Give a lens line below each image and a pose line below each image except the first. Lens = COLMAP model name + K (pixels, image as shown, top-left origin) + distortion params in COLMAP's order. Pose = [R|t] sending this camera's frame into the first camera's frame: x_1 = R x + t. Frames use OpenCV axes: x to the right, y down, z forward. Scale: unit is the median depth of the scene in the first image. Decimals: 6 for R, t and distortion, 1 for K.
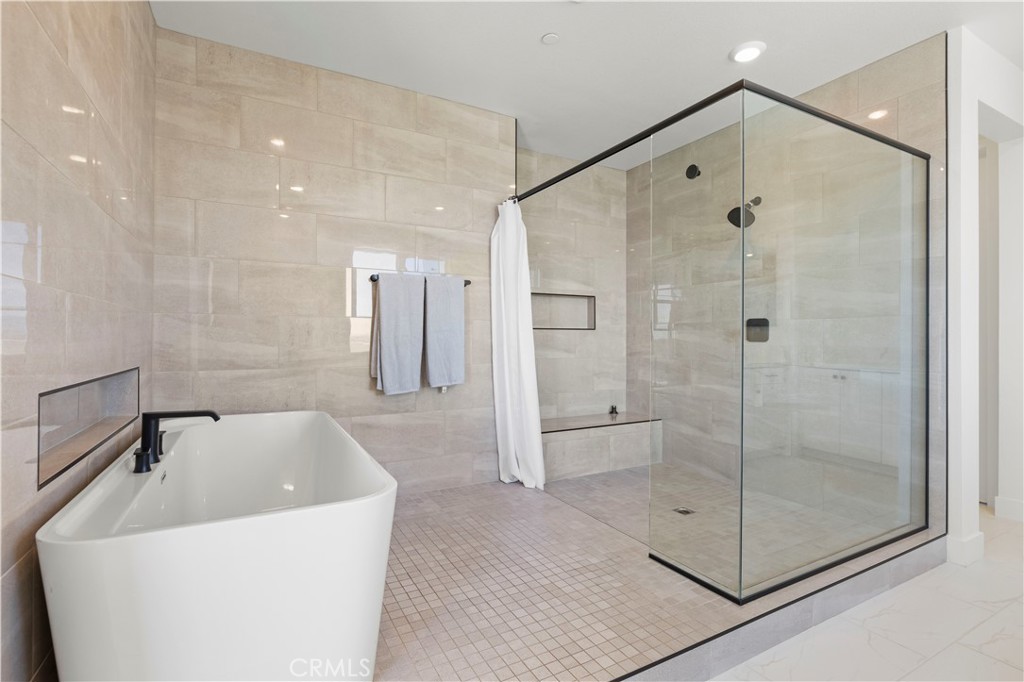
lens RADIAL K [[497.8, 0, 505.7], [0, 497.8, 337.6], [0, 0, 1]] dist [-0.005594, 0.001878]
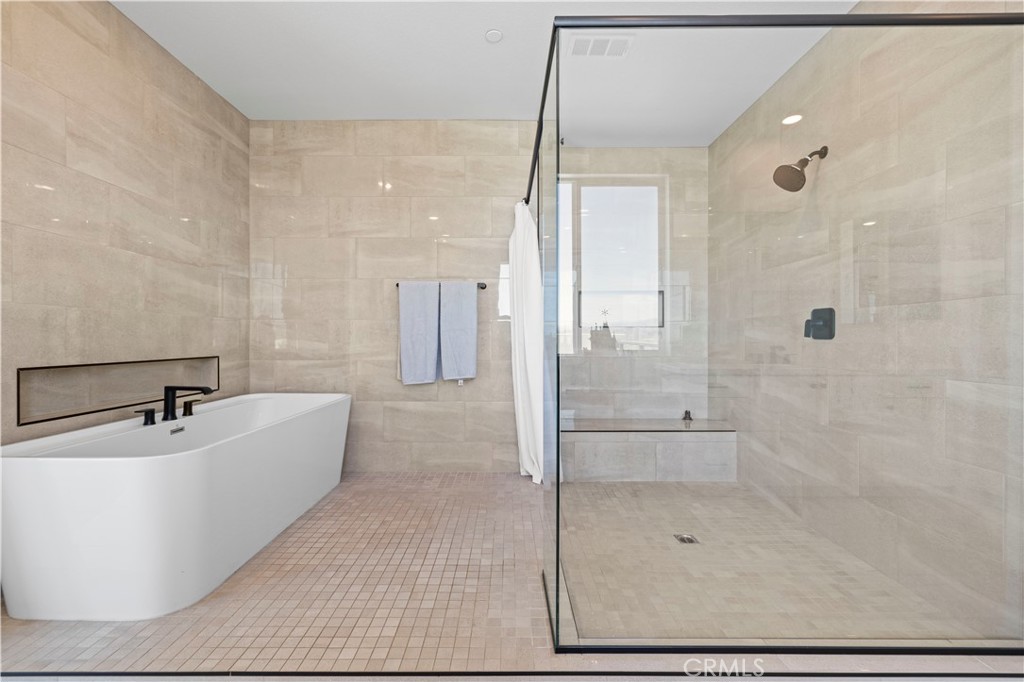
lens RADIAL K [[446.6, 0, 509.0], [0, 446.6, 342.0], [0, 0, 1]] dist [0.005313, -0.001128]
pose [[0.869798, 0.000781, -0.493407, 0.477725], [0.002997, 0.999972, 0.006865, 0.007445], [0.493399, -0.007450, 0.869771, 0.192278]]
